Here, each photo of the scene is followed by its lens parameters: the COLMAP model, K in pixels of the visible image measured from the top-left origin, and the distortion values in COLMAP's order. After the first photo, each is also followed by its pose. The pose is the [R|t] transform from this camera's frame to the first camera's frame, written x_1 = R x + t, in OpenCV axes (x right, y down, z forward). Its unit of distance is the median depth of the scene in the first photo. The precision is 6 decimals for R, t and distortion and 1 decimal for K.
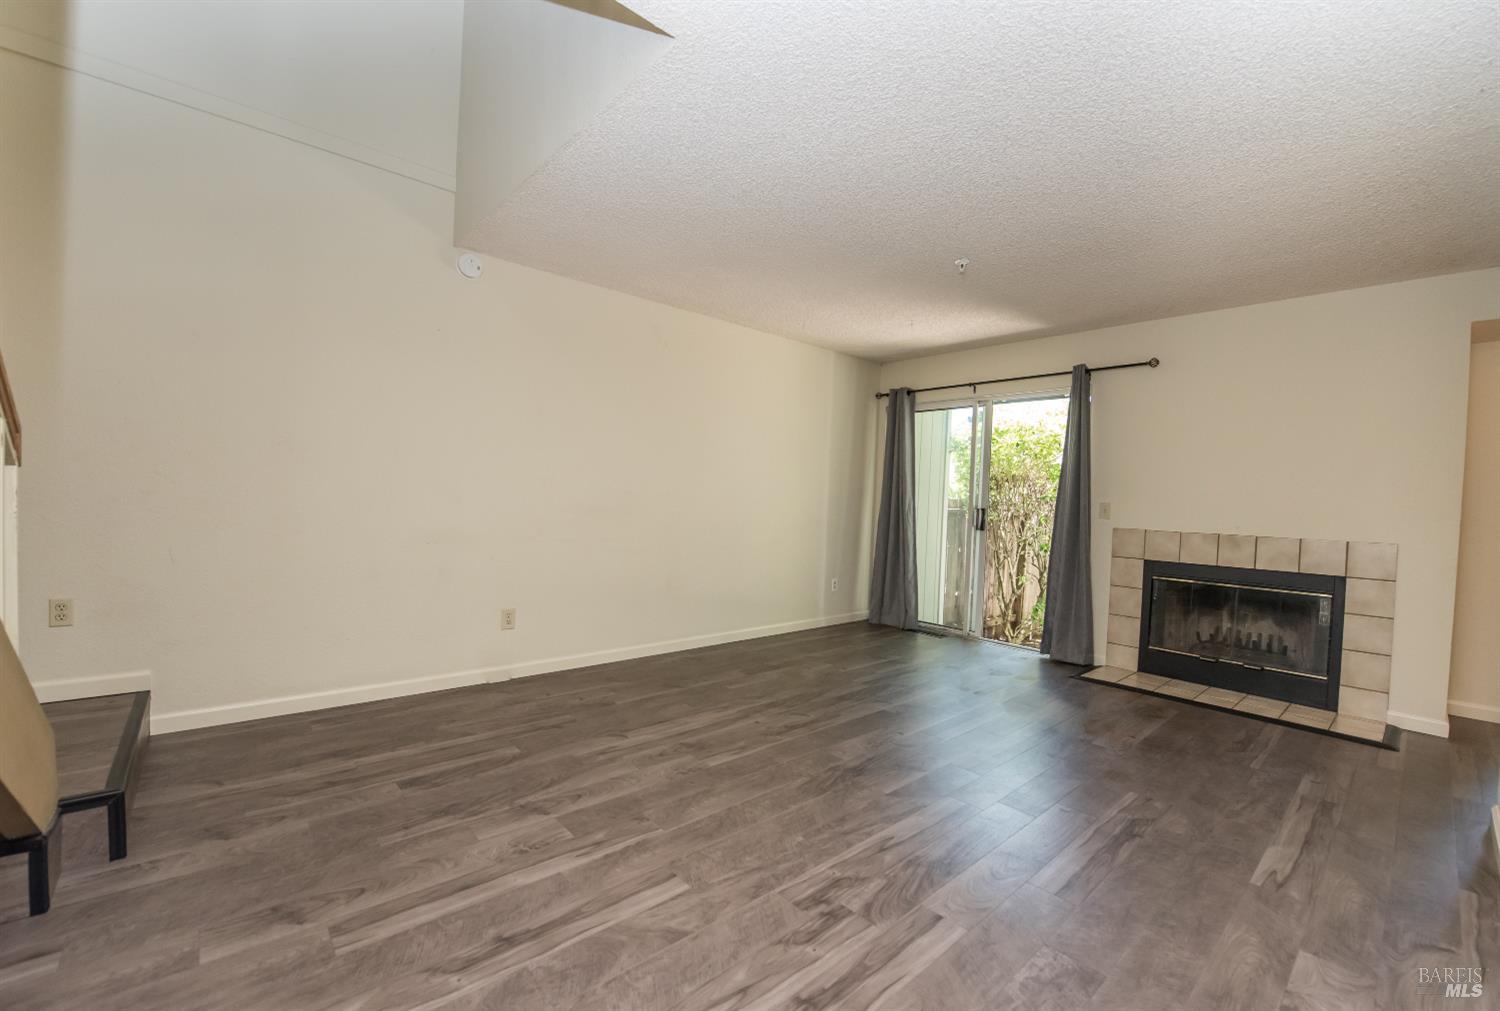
lens RADIAL K [[592.7, 0, 750.0], [0, 592.7, 505.5], [0, 0, 1]] dist [0.011668, 0.000047]
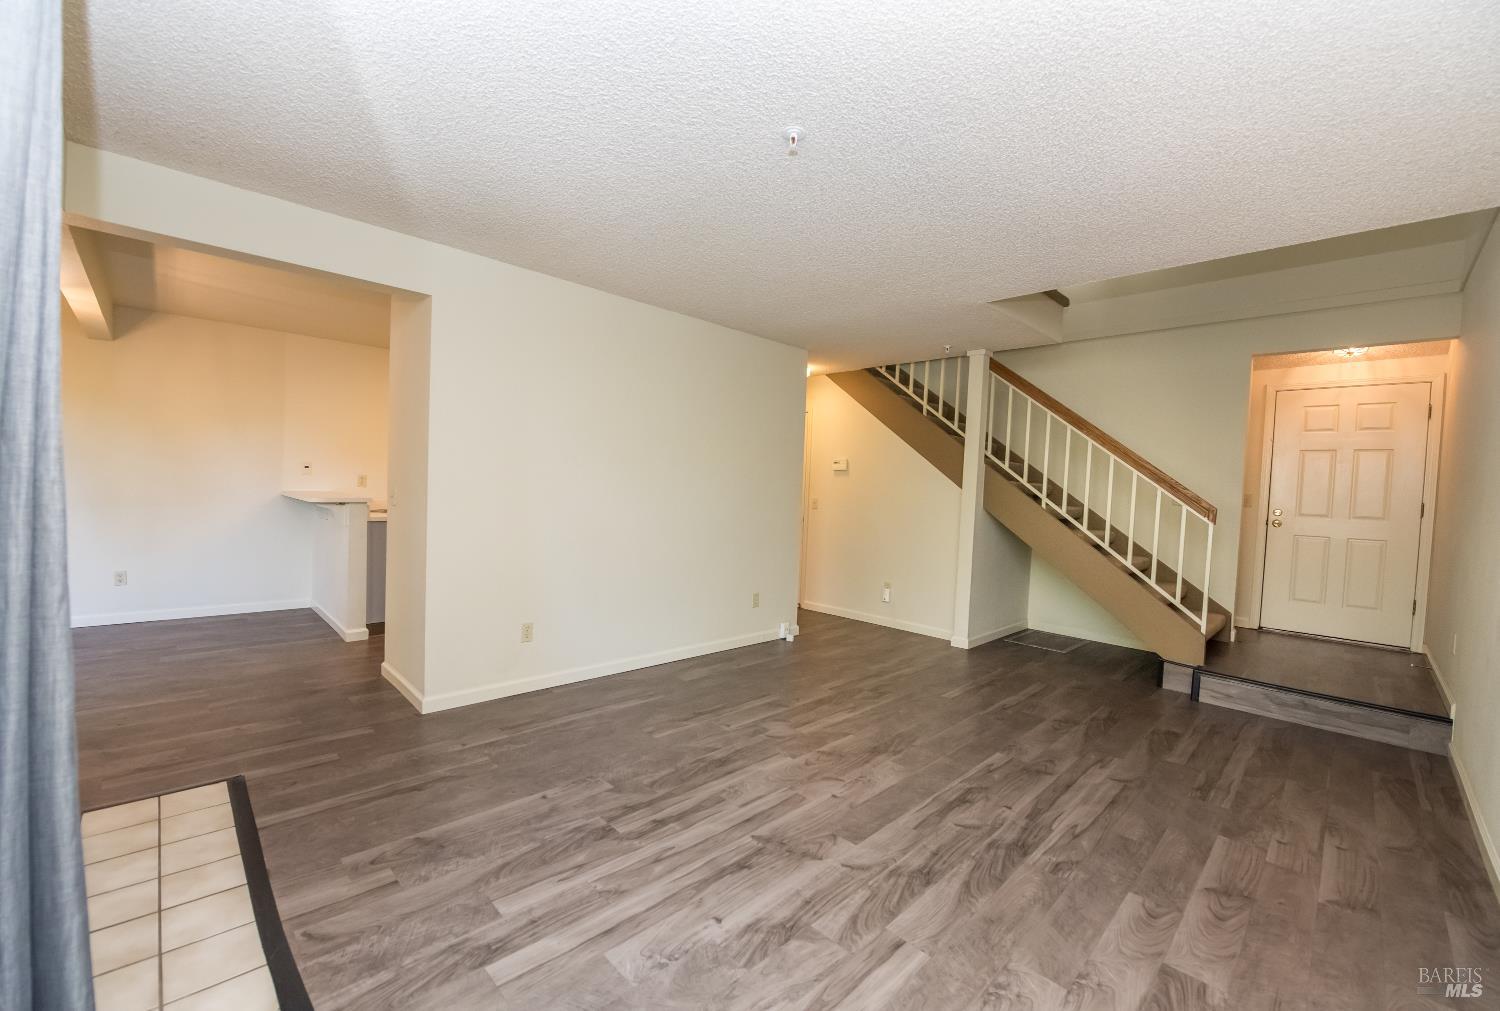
lens RADIAL K [[592.7, 0, 750.0], [0, 592.7, 505.5], [0, 0, 1]] dist [0.011668, 0.000047]
pose [[-0.995011, -0.082335, -0.056344, 0.506224], [-0.084940, 0.995346, 0.045514, -0.061622], [0.052335, 0.050073, -0.997373, 2.020264]]
